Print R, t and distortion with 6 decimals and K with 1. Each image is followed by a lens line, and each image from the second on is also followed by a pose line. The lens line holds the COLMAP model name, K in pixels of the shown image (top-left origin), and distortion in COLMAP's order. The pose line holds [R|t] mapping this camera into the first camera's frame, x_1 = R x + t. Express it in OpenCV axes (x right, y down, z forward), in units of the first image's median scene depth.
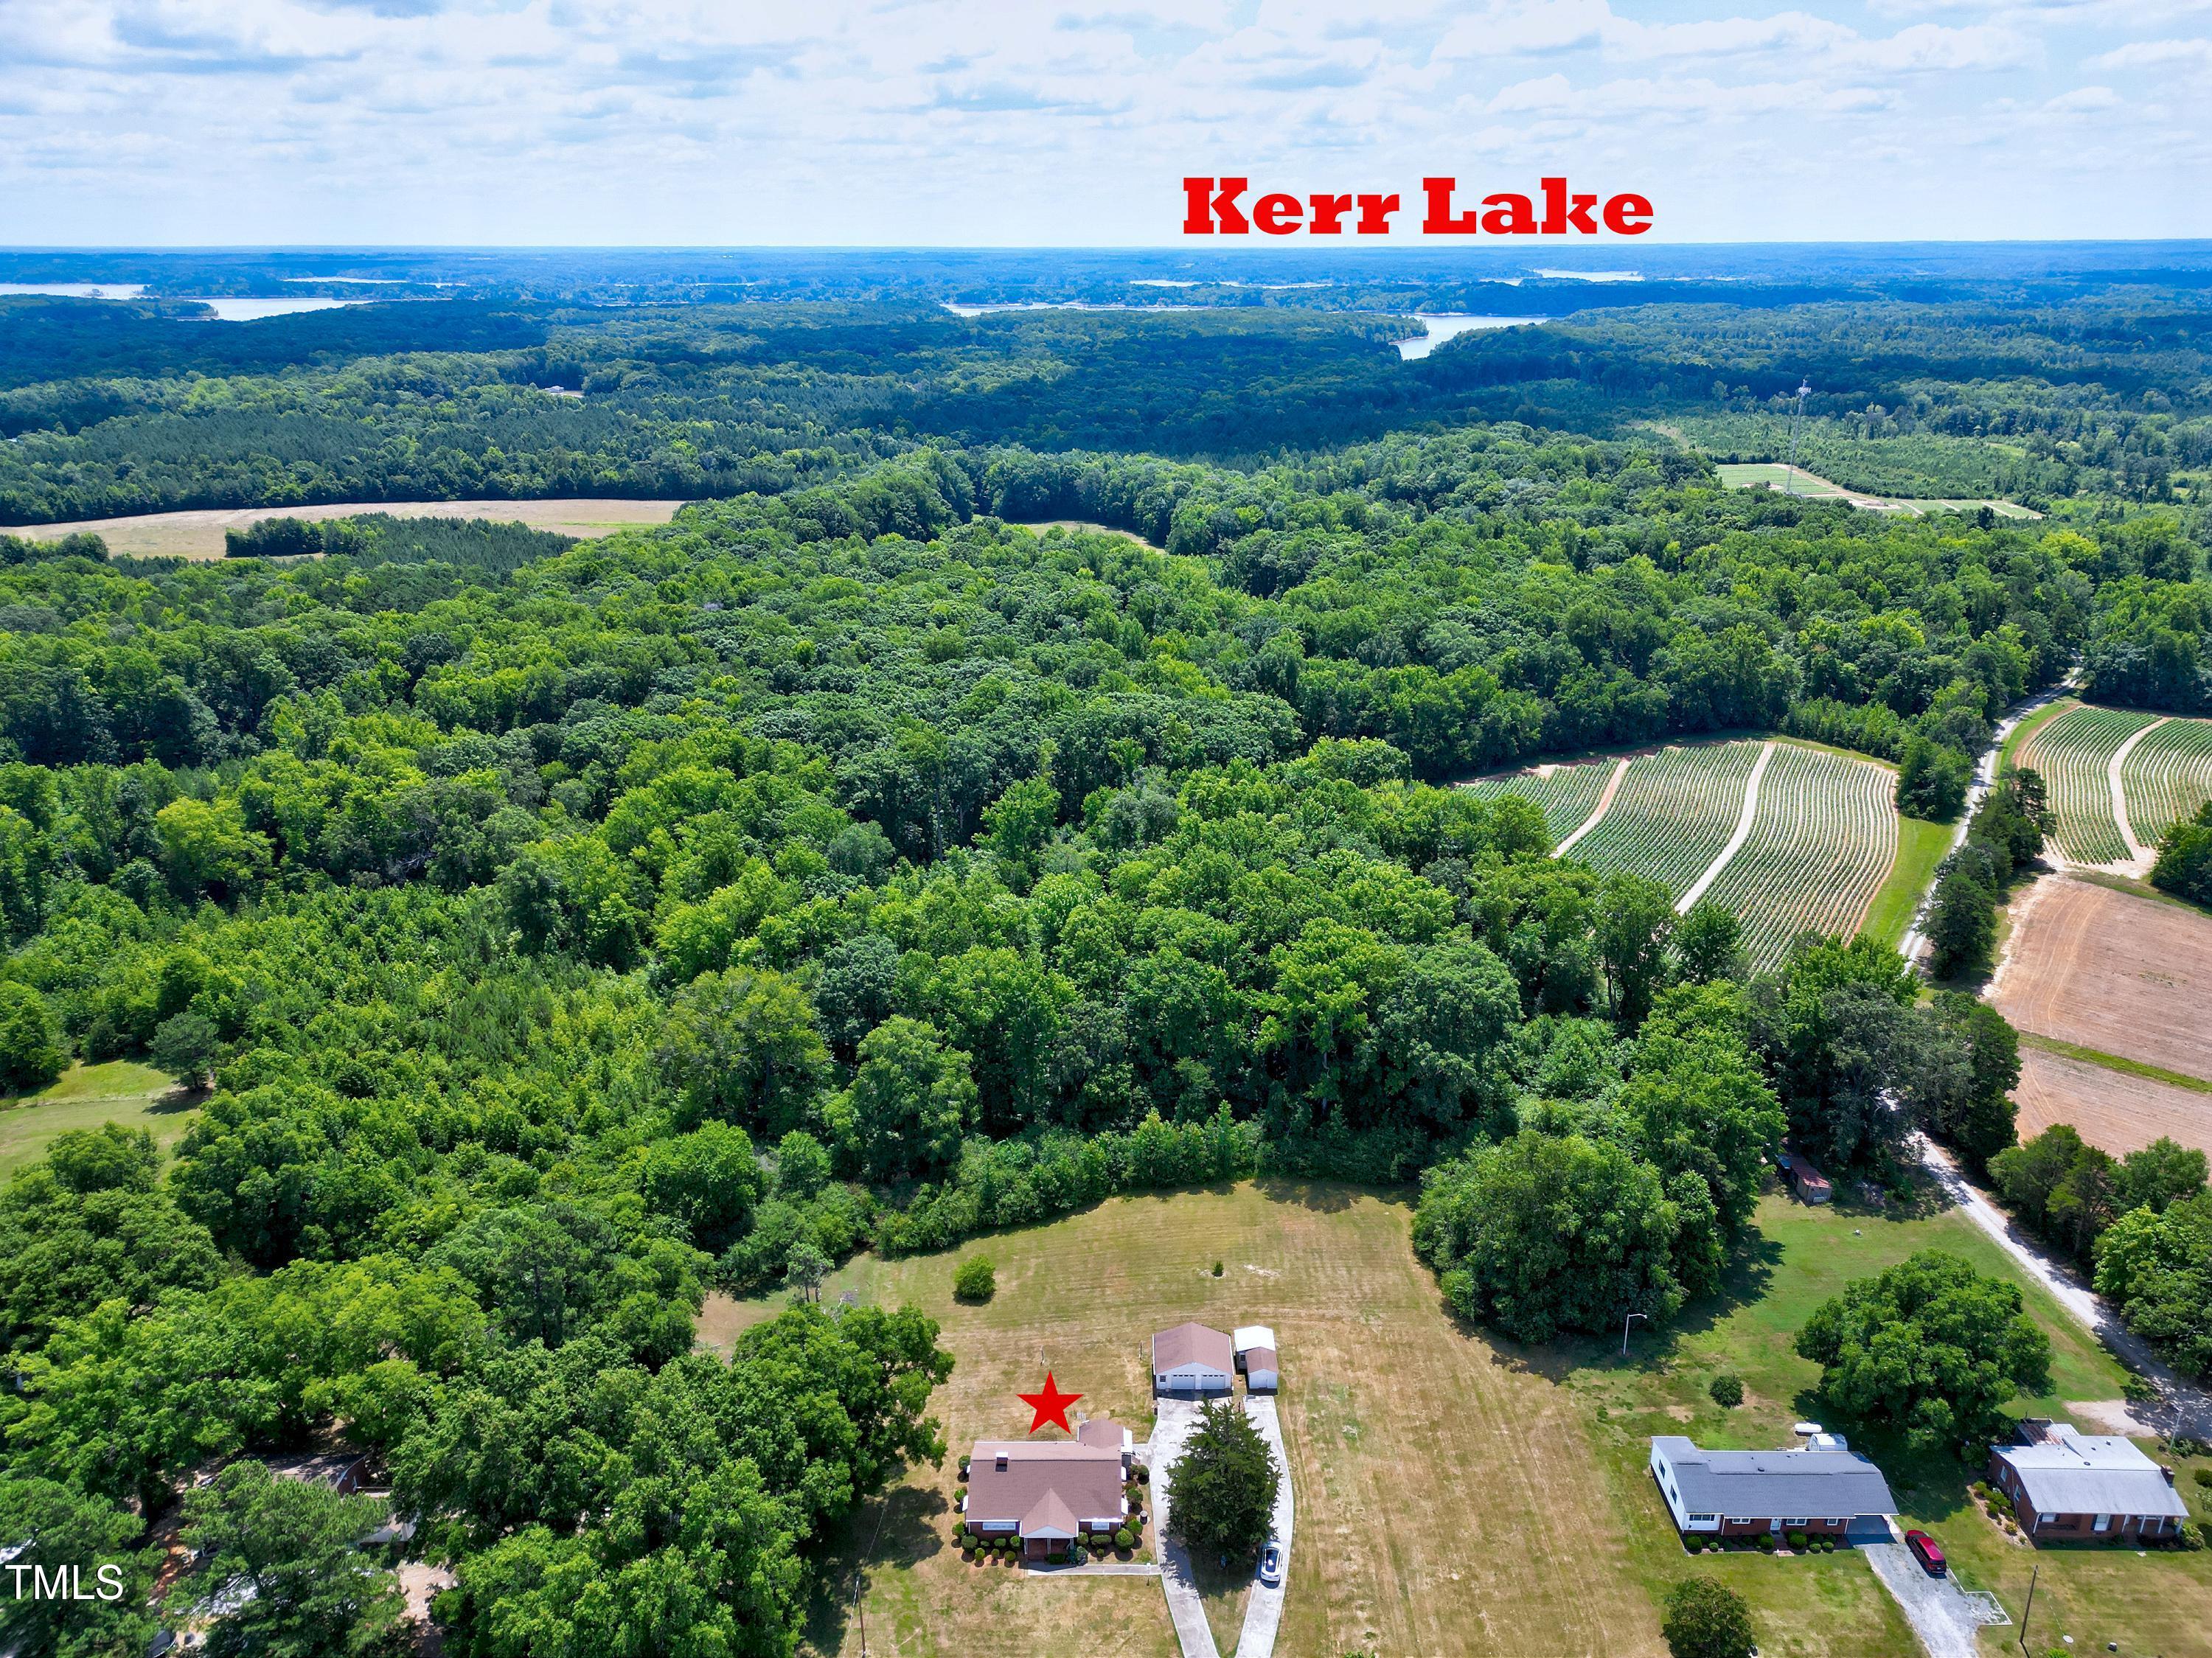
lens RADIAL K [[1547.8, 0, 1112.1], [0, 1547.8, 806.0], [0, 0, 1]] dist [0.063198, -0.057853]
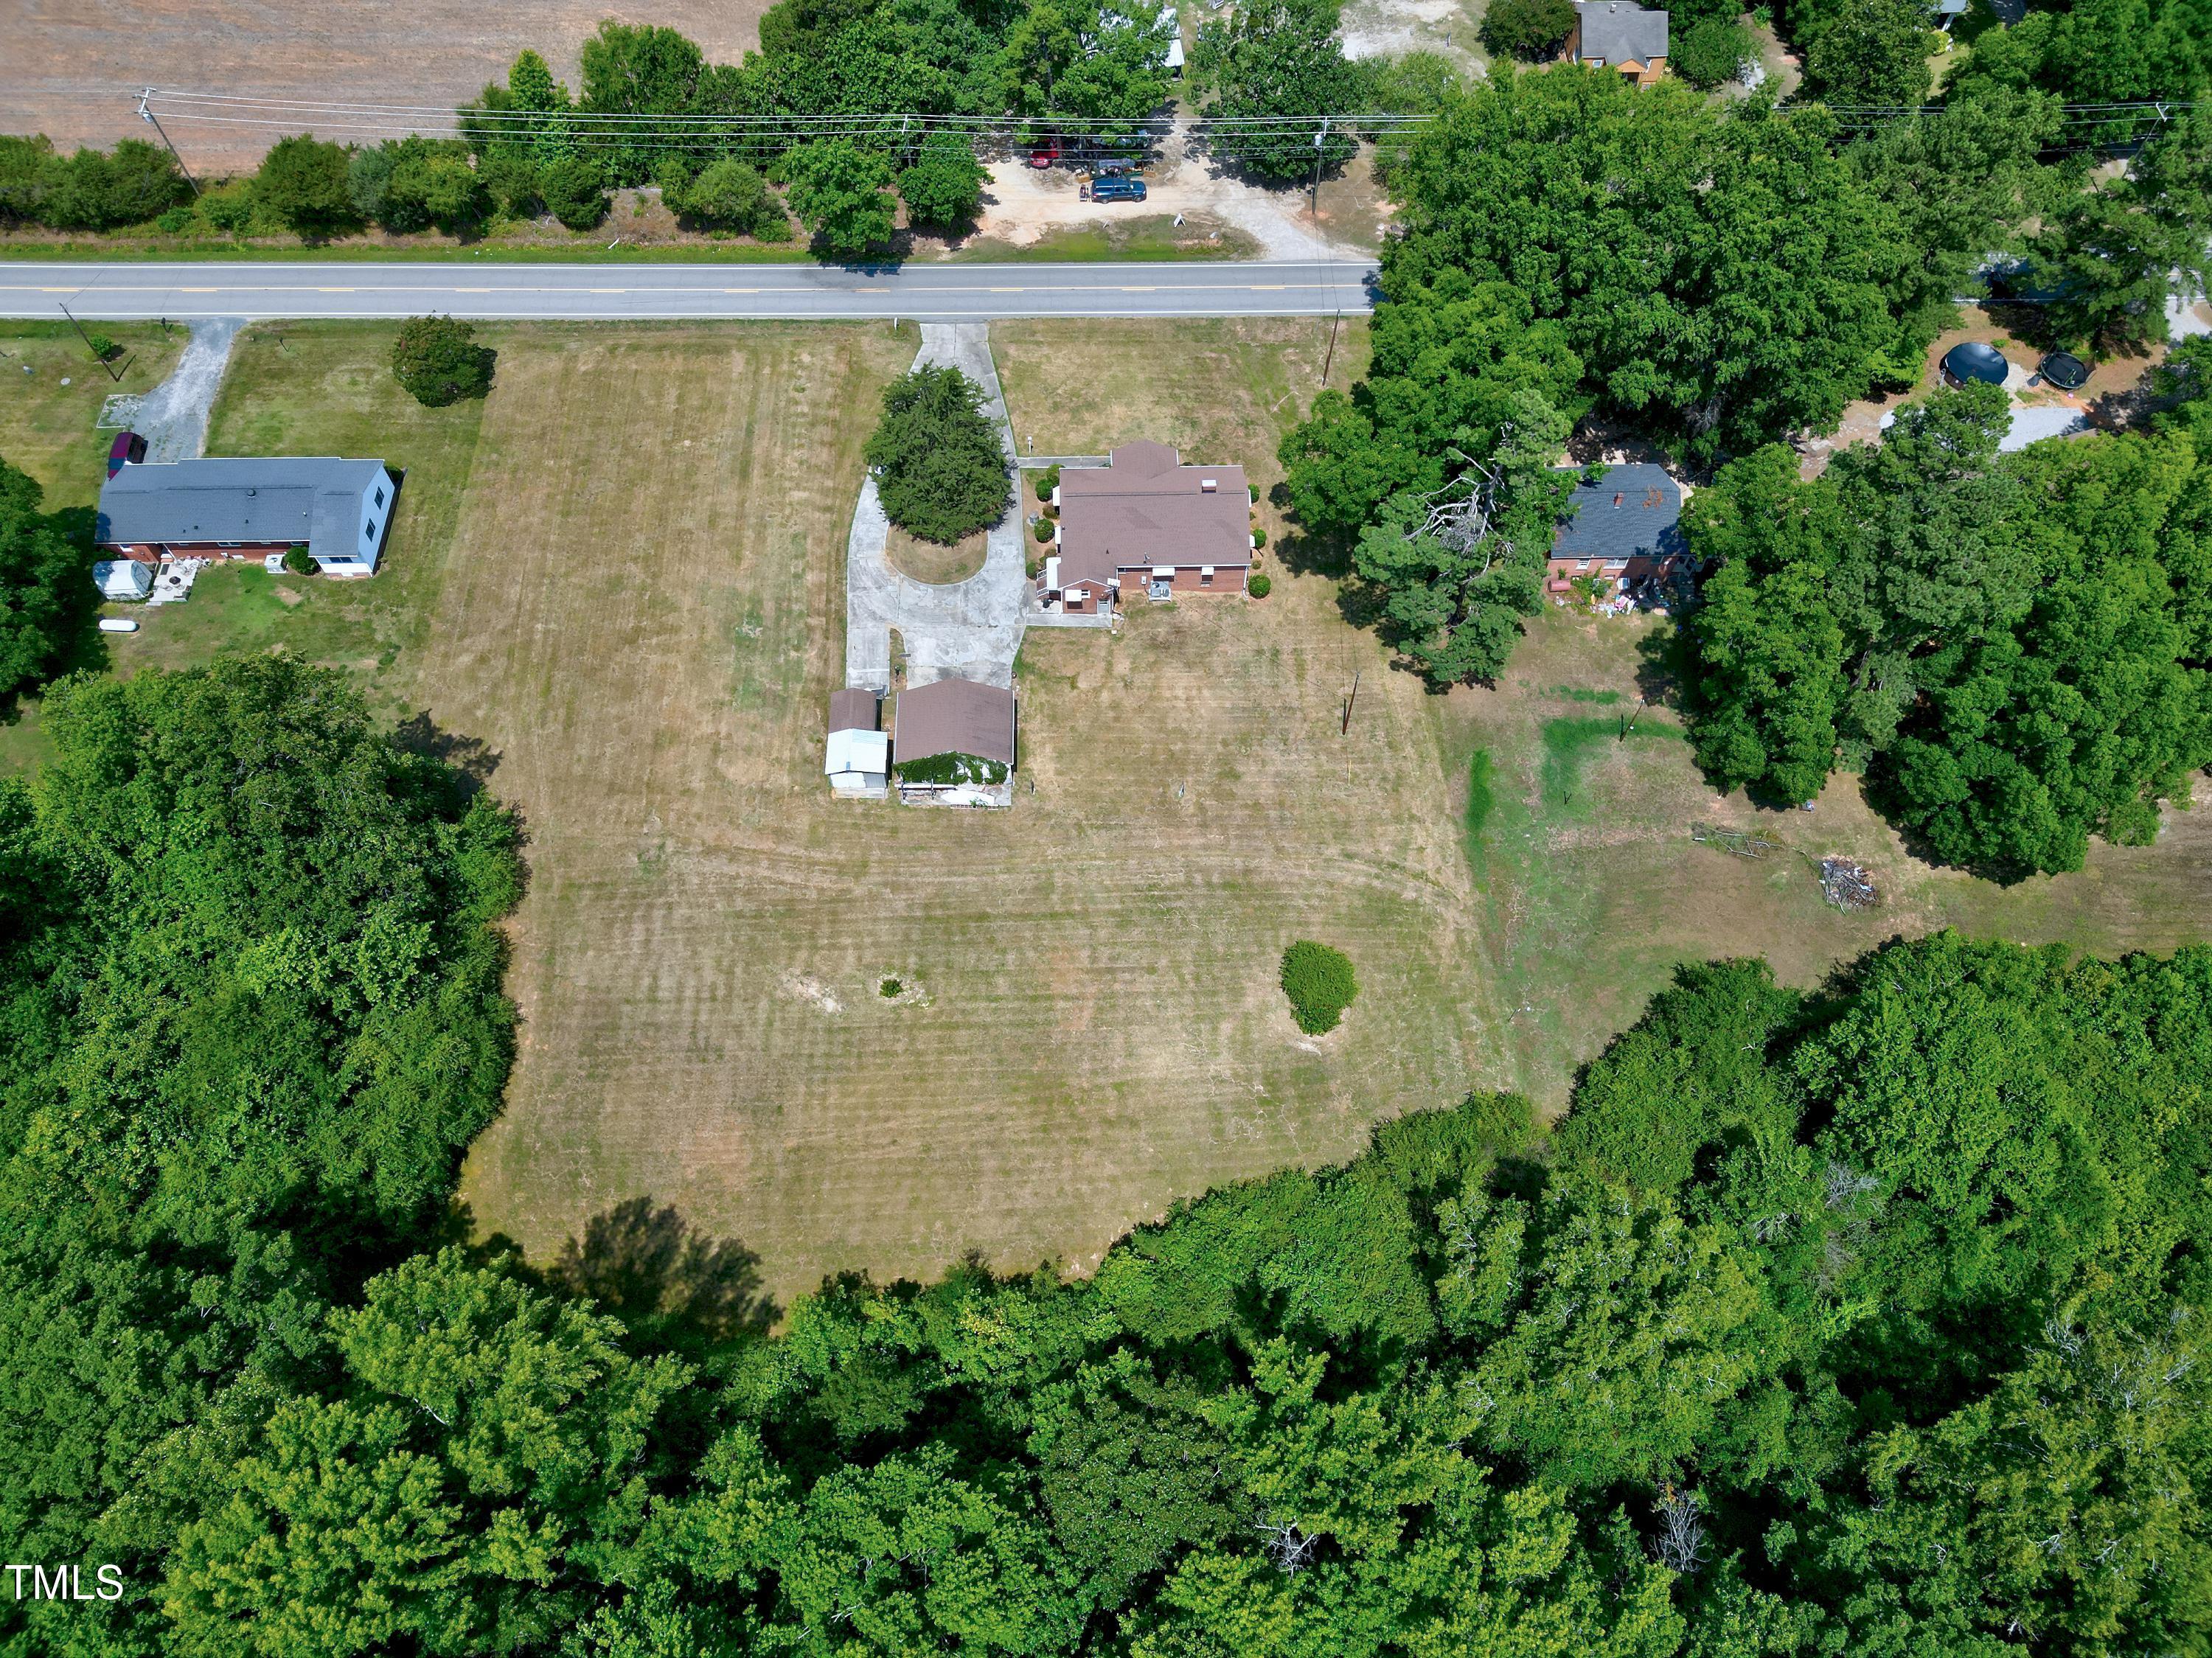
lens RADIAL K [[1547.8, 0, 1107.6], [0, 1547.8, 841.1], [0, 0, 1]] dist [0.063198, -0.057853]
pose [[-0.999746, 0.018189, -0.013305, -0.001814], [-0.009824, 0.179564, 0.983697, -0.124911], [0.020281, 0.983578, -0.179340, 0.502172]]
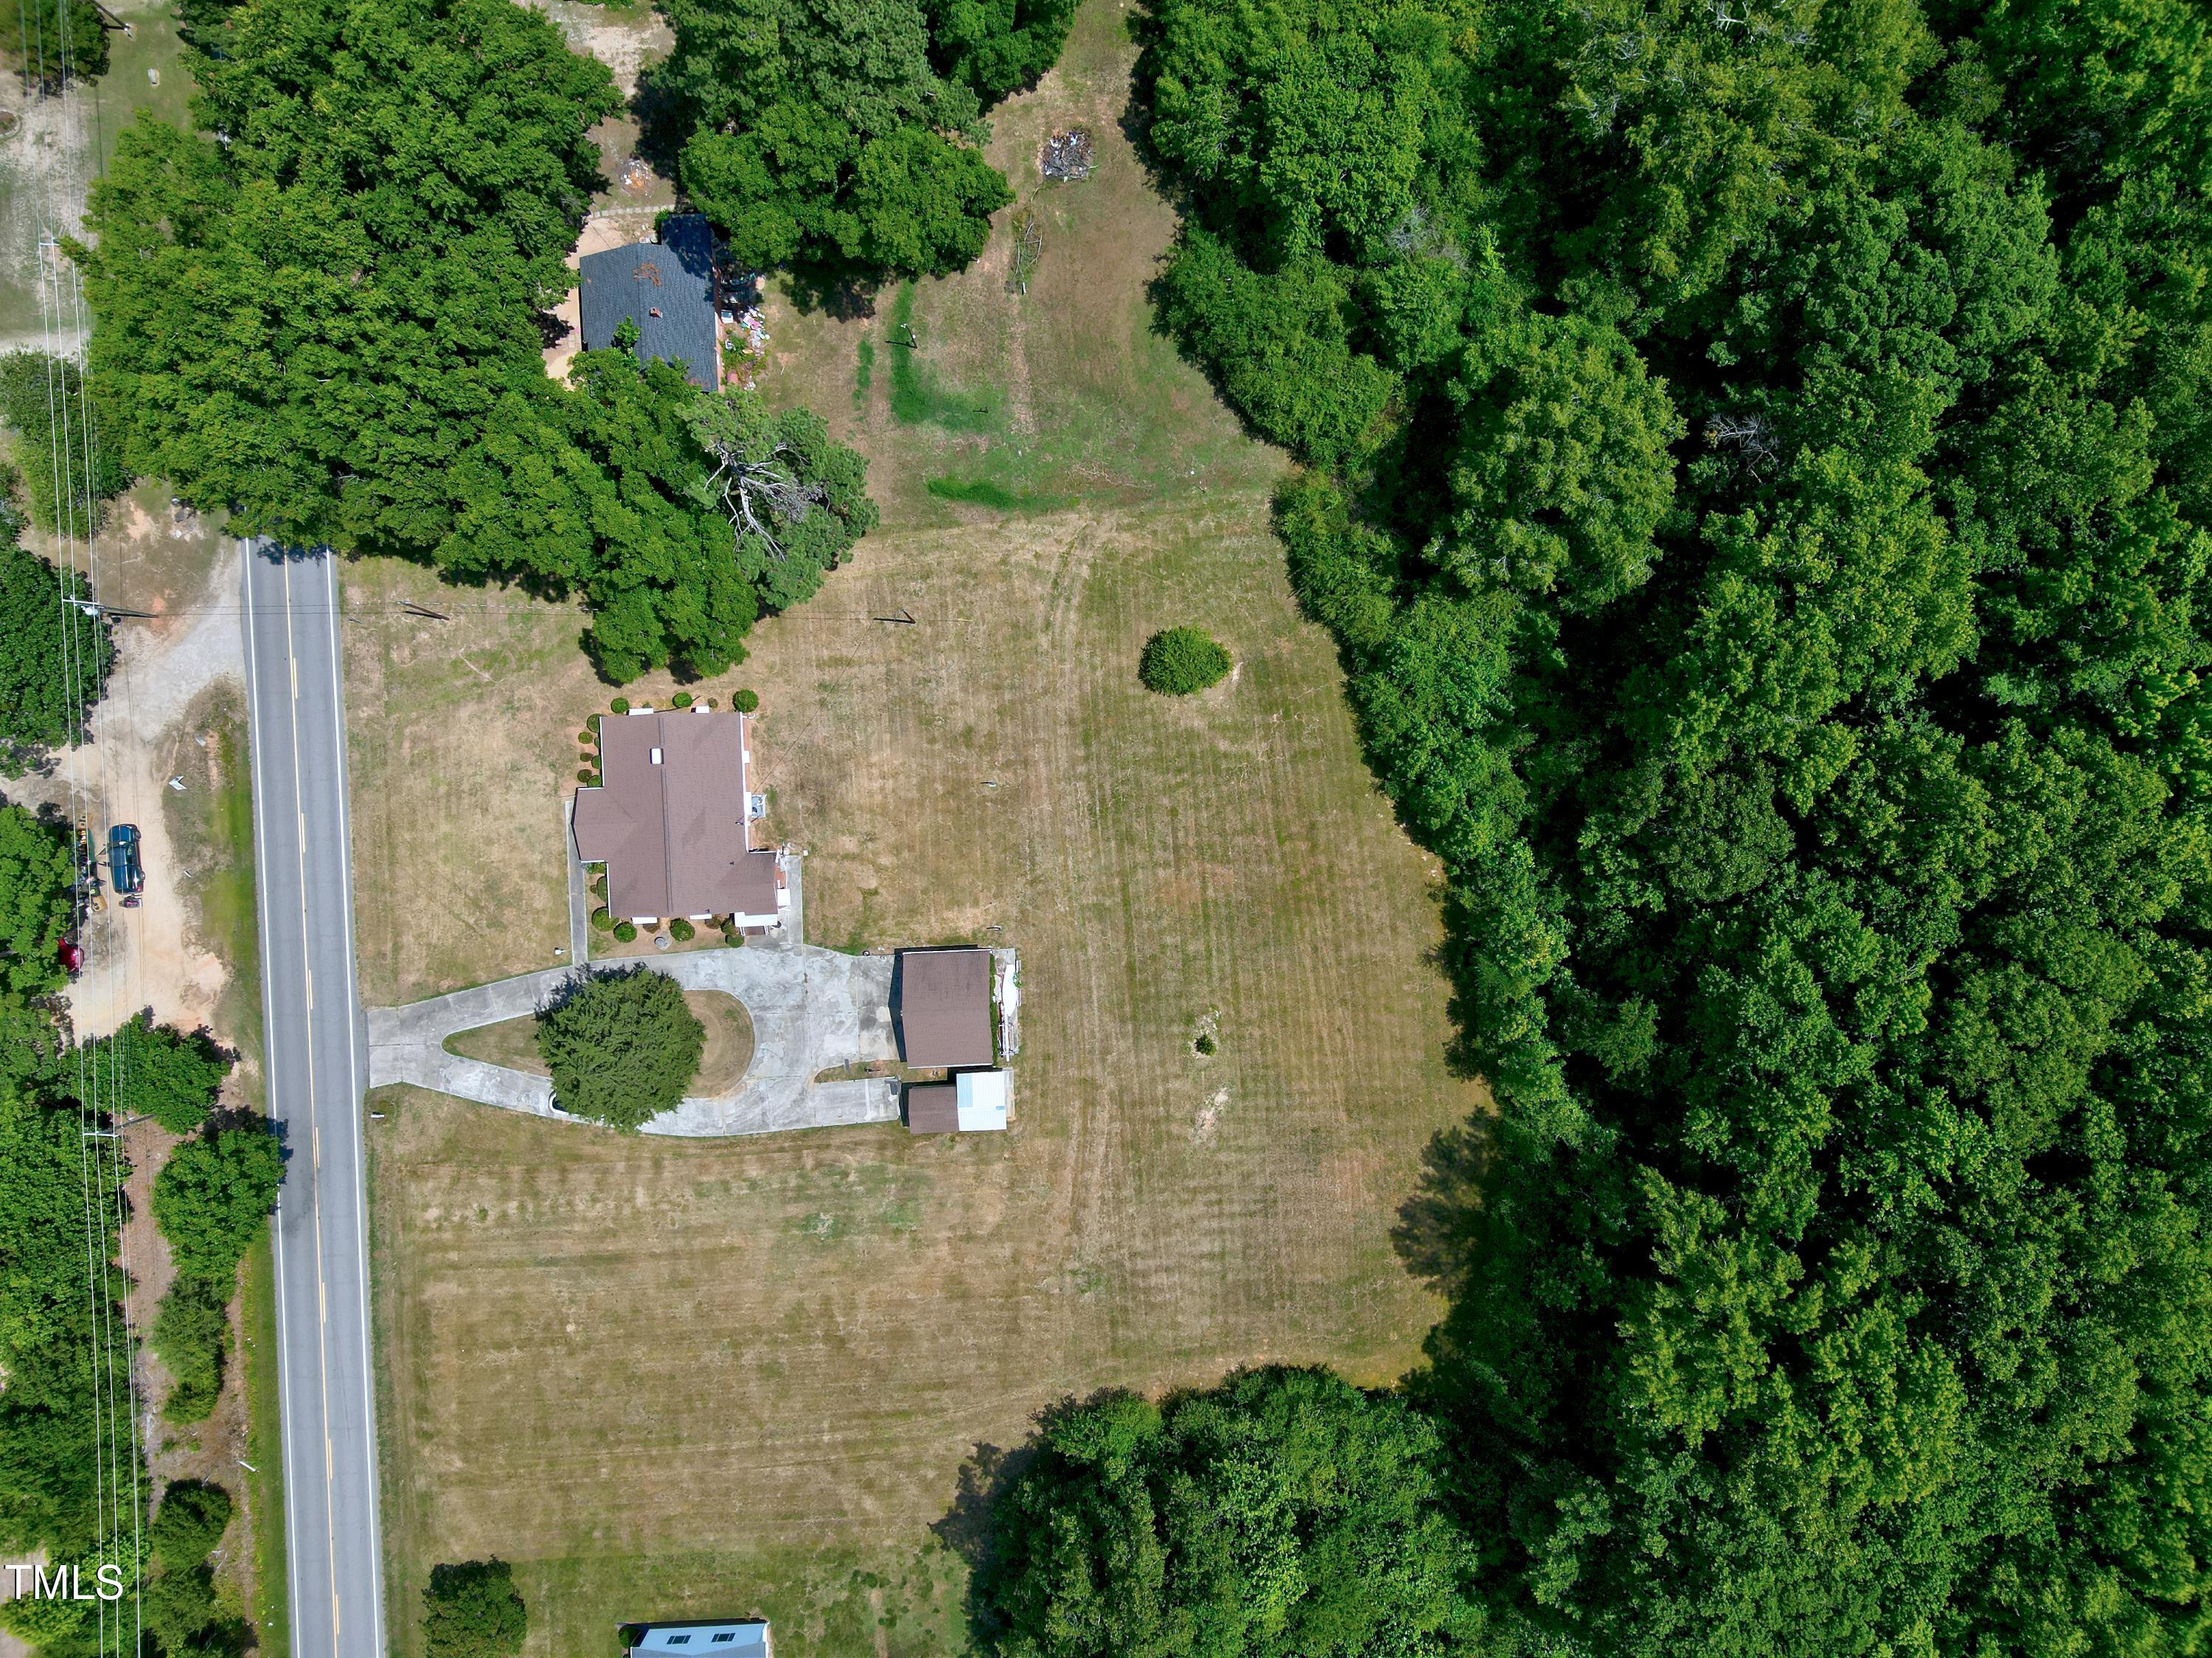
lens RADIAL K [[1547.8, 0, 1114.4], [0, 1547.8, 826.8], [0, 0, 1]] dist [0.063198, -0.057853]
pose [[0.039977, 0.998999, 0.020063, -0.016463], [-0.339071, -0.005325, 0.940746, -0.131765], [0.939911, -0.044411, 0.338519, 0.362603]]
